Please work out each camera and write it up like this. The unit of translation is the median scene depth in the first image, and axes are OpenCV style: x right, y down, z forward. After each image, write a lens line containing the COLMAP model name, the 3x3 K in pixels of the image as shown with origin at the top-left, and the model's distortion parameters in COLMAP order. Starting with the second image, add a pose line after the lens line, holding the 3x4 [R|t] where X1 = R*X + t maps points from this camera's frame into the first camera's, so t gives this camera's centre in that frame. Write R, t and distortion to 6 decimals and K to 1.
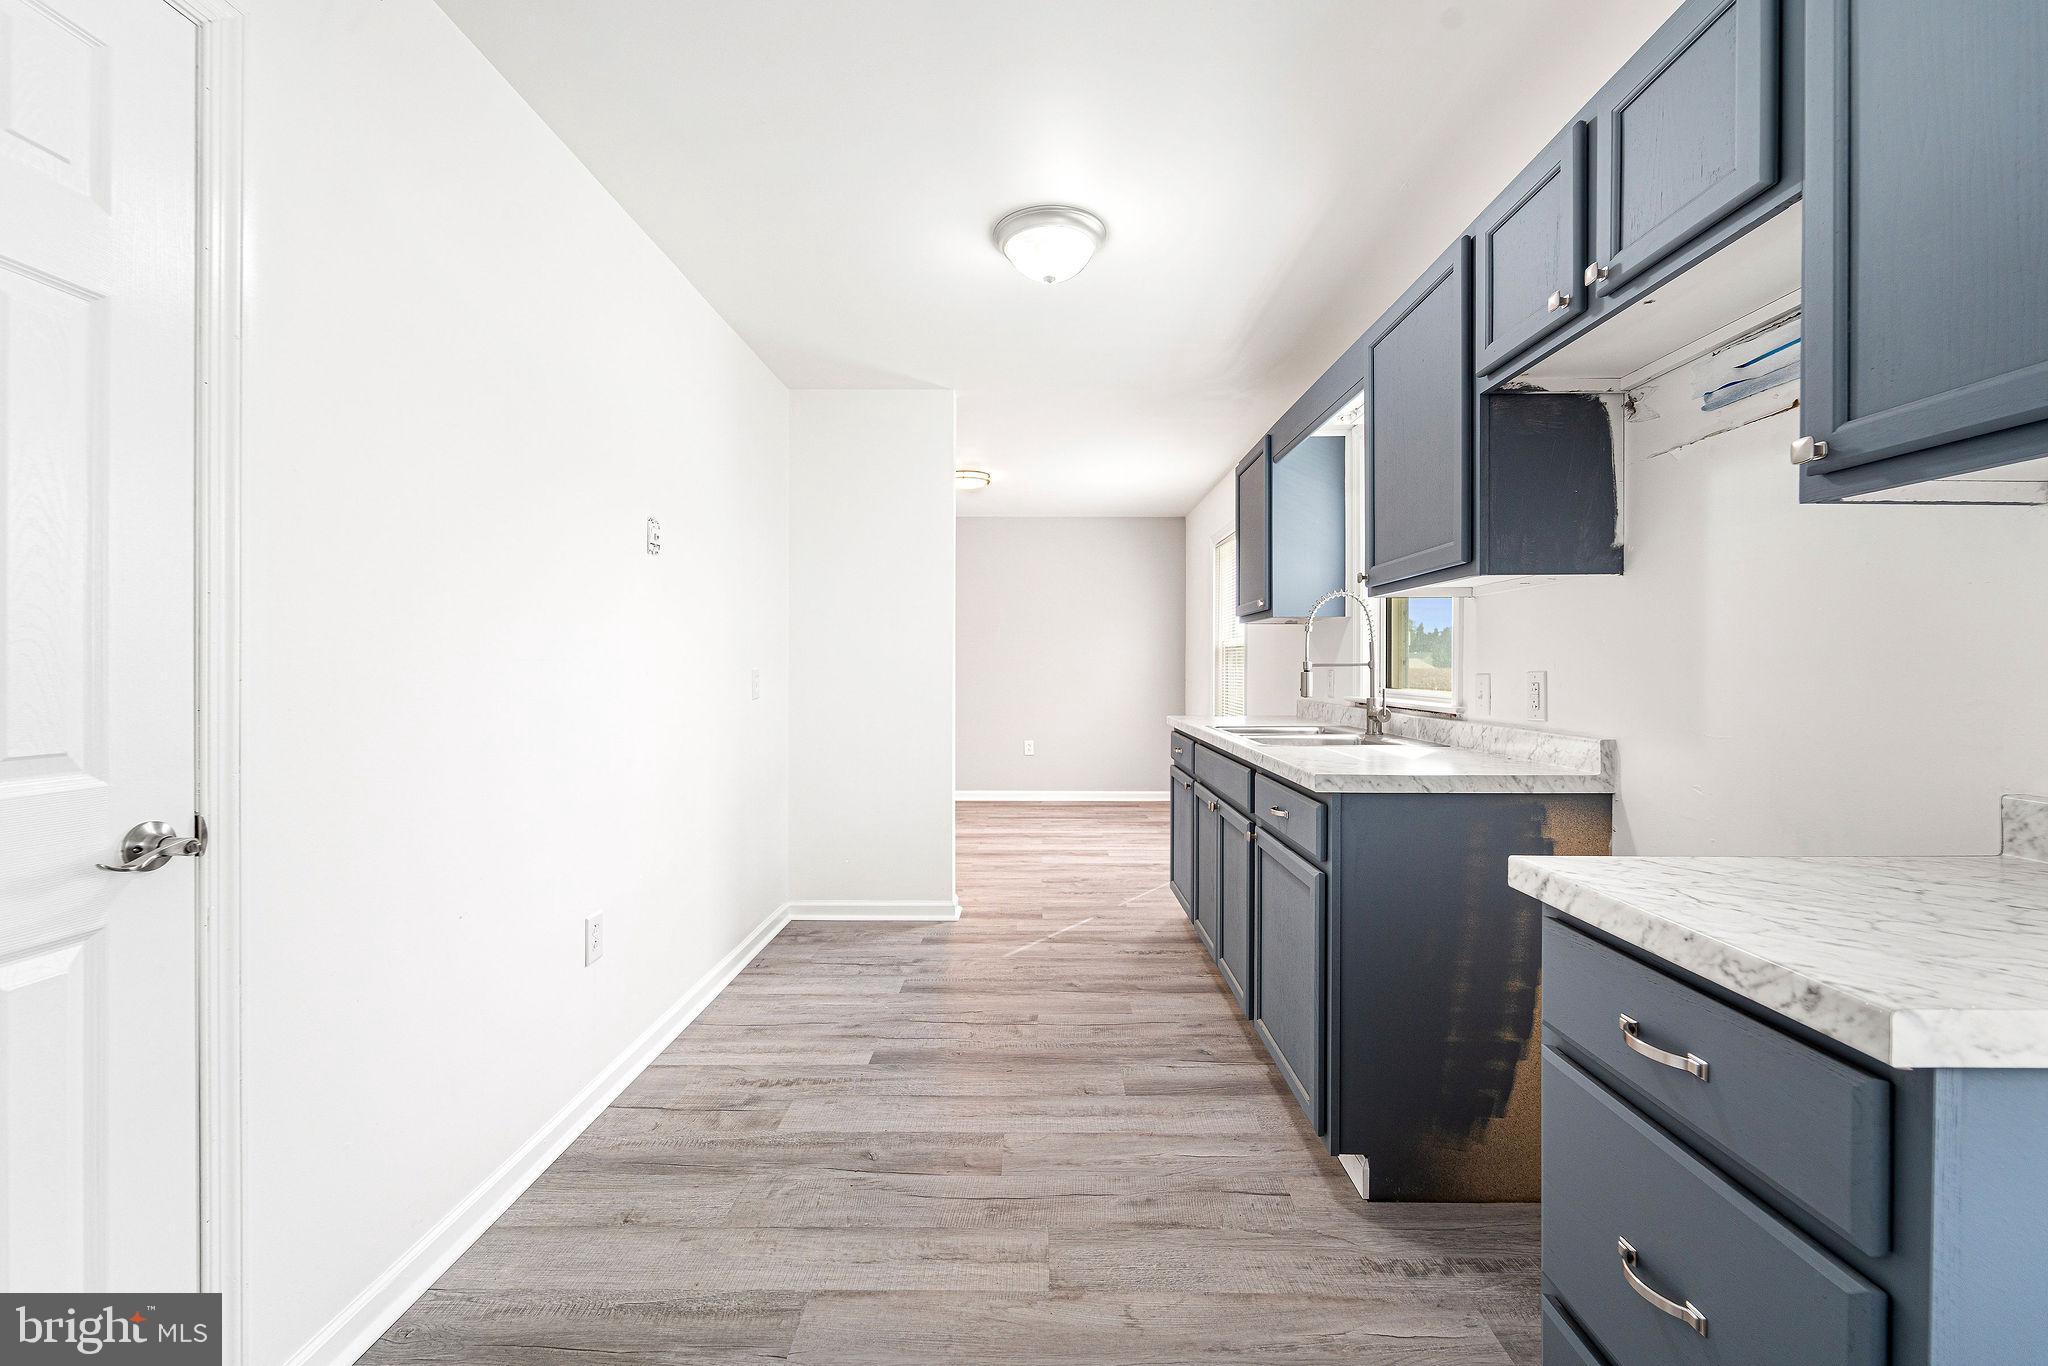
lens RADIAL K [[841.1, 0, 1028.8], [0, 841.1, 669.4], [0, 0, 1]] dist [0.000832, -0.000899]
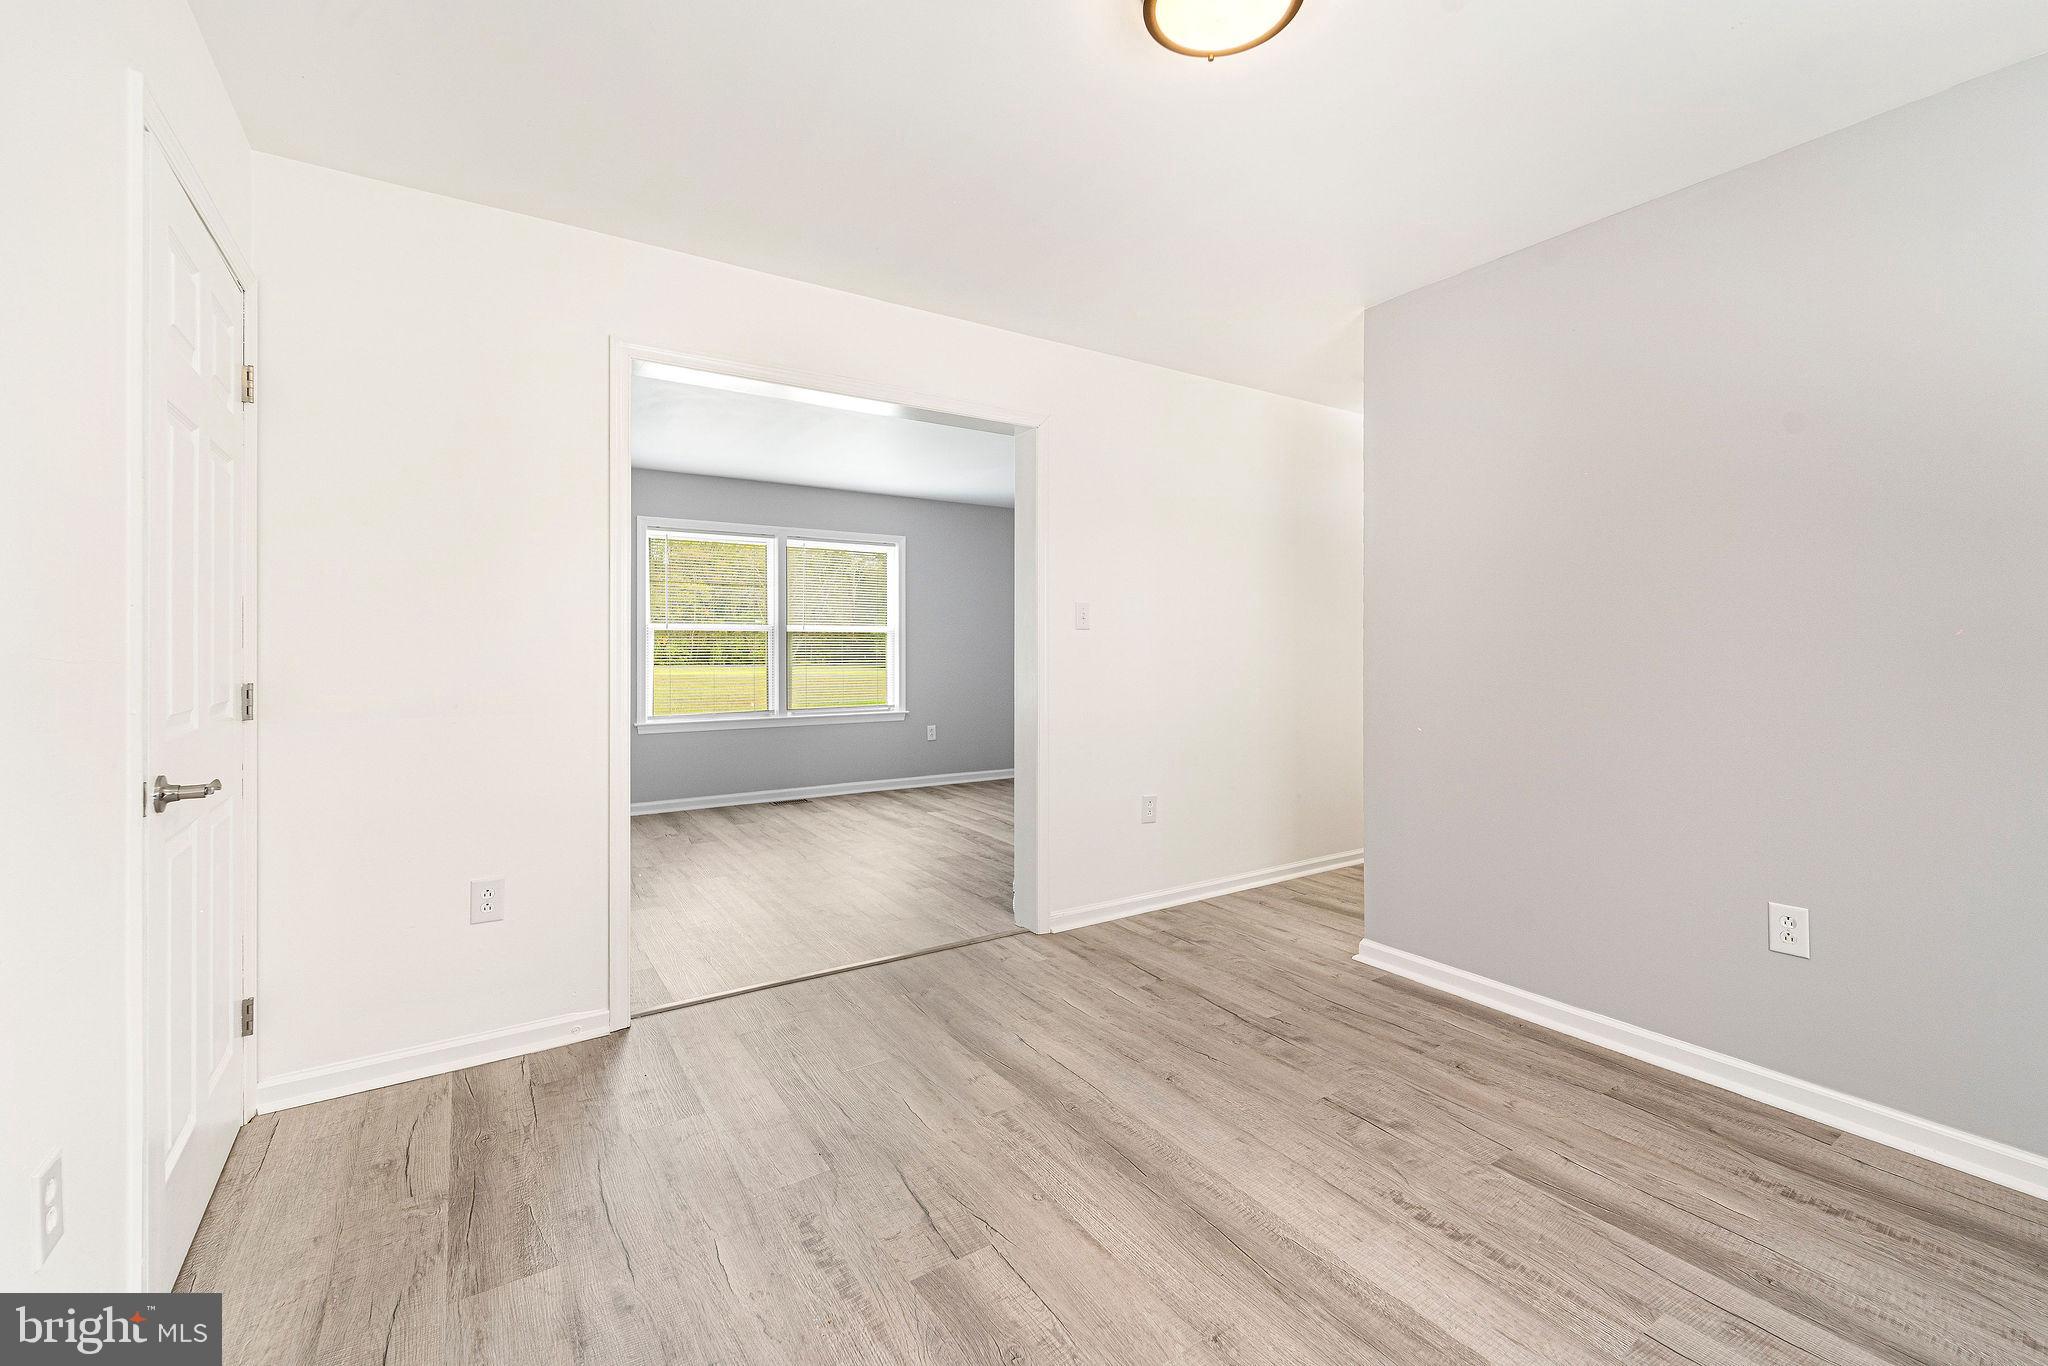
lens RADIAL K [[855.1, 0, 1042.2], [0, 855.1, 670.0], [0, 0, 1]] dist [0.009558, -0.005935]
pose [[0.570109, 0.016594, -0.821401, 0.306341], [-0.002058, 0.999822, 0.018770, -0.009068], [0.821566, -0.009011, 0.570042, 1.964341]]
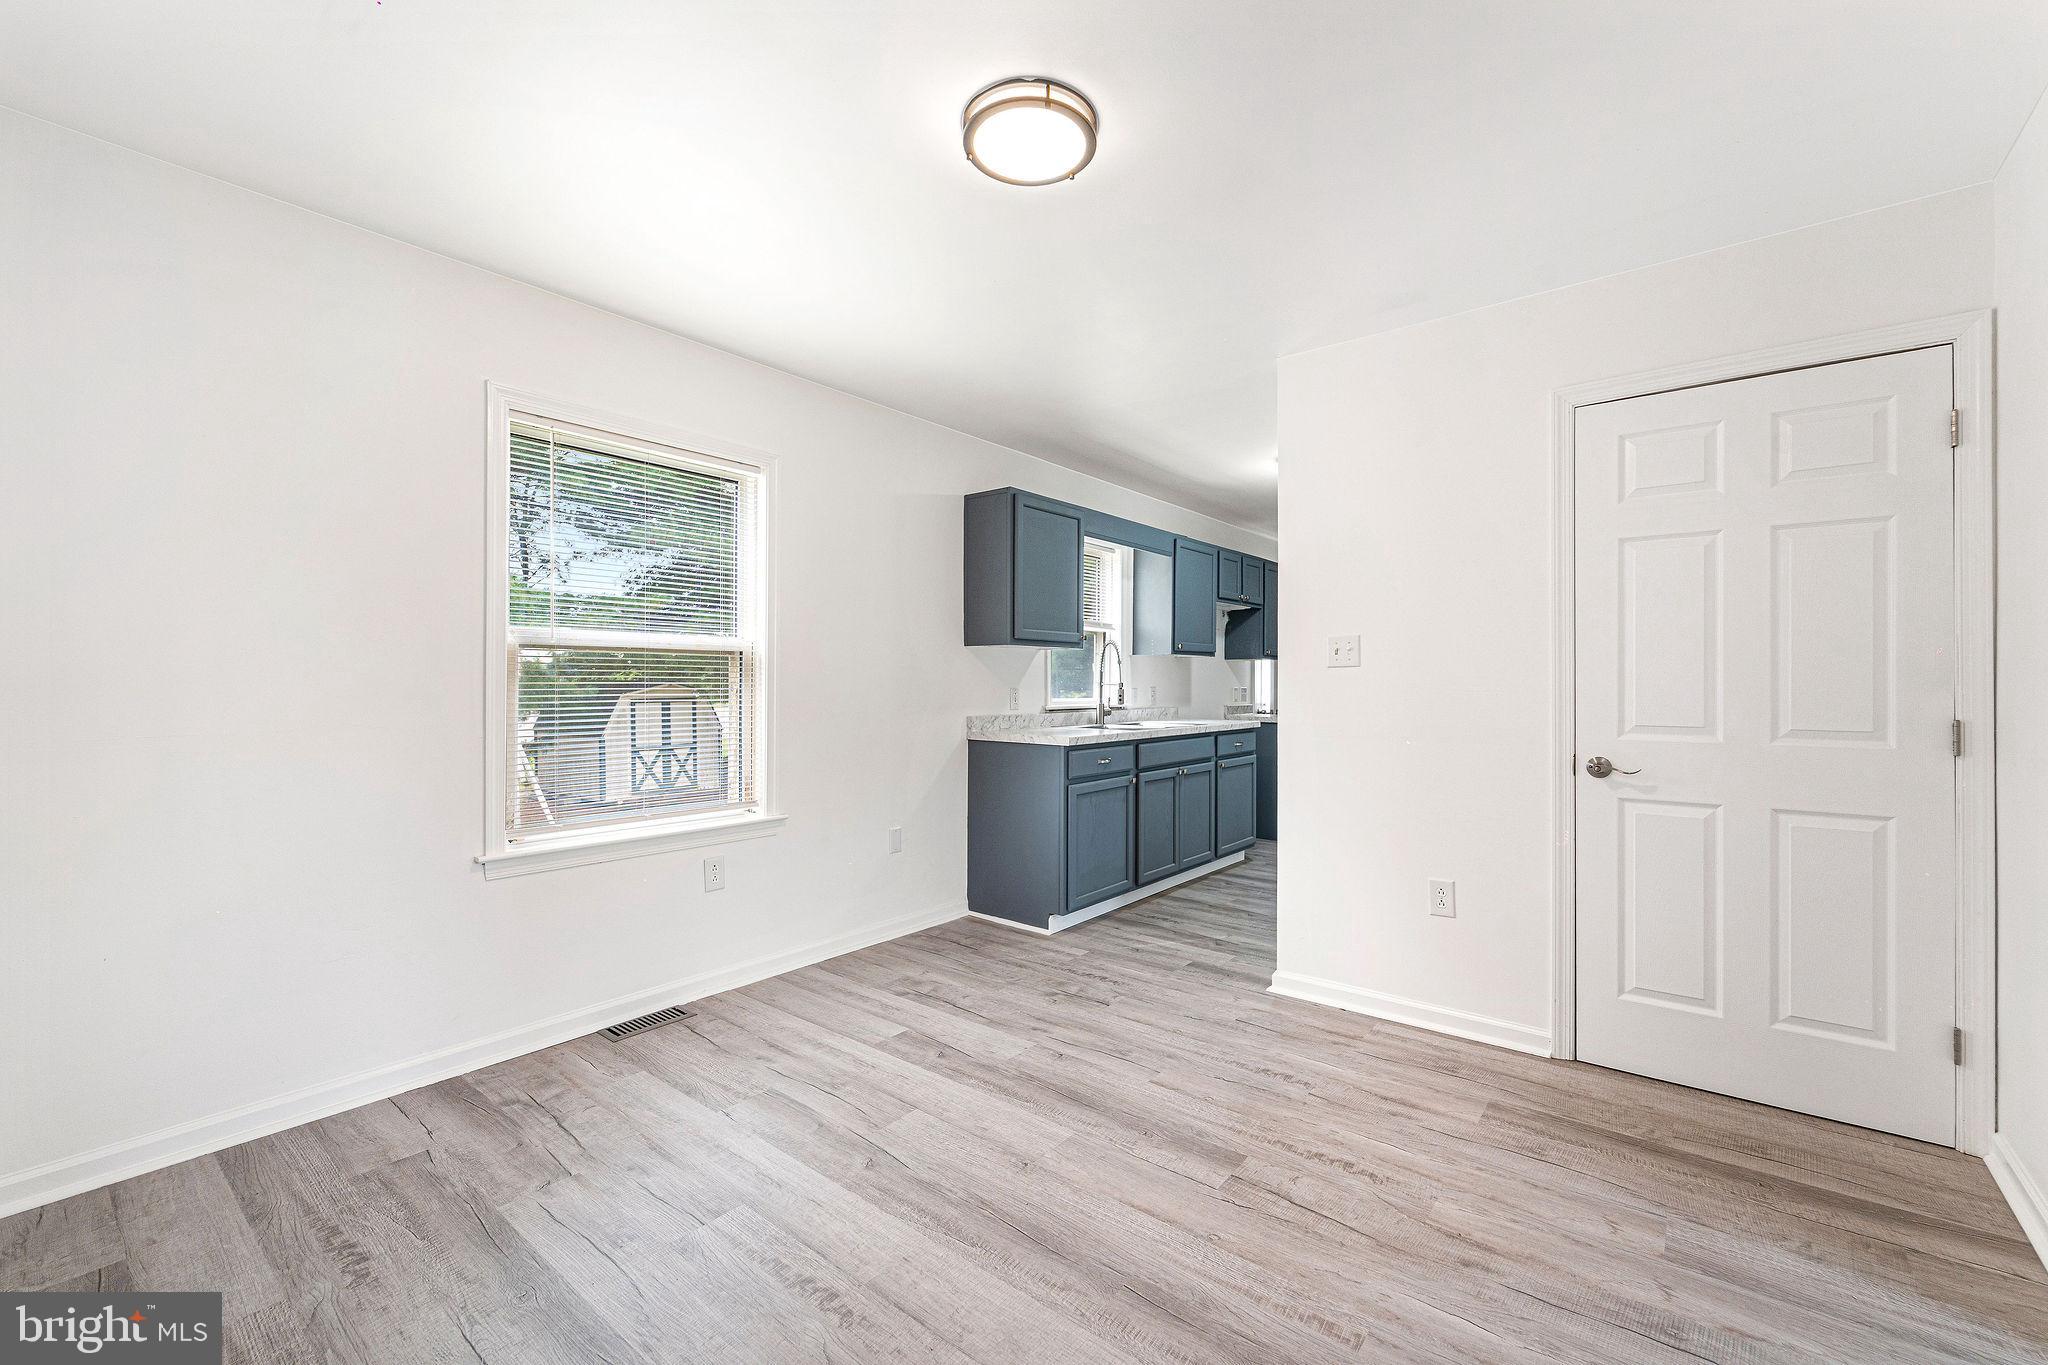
lens RADIAL K [[834.8, 0, 1030.7], [0, 834.8, 694.7], [0, 0, 1]] dist [-0.001183, -0.000490]
pose [[-0.790635, -0.011719, 0.612176, -0.682586], [-0.000768, 0.999835, 0.018149, -0.019625], [-0.612288, 0.013879, -0.790513, 3.127311]]
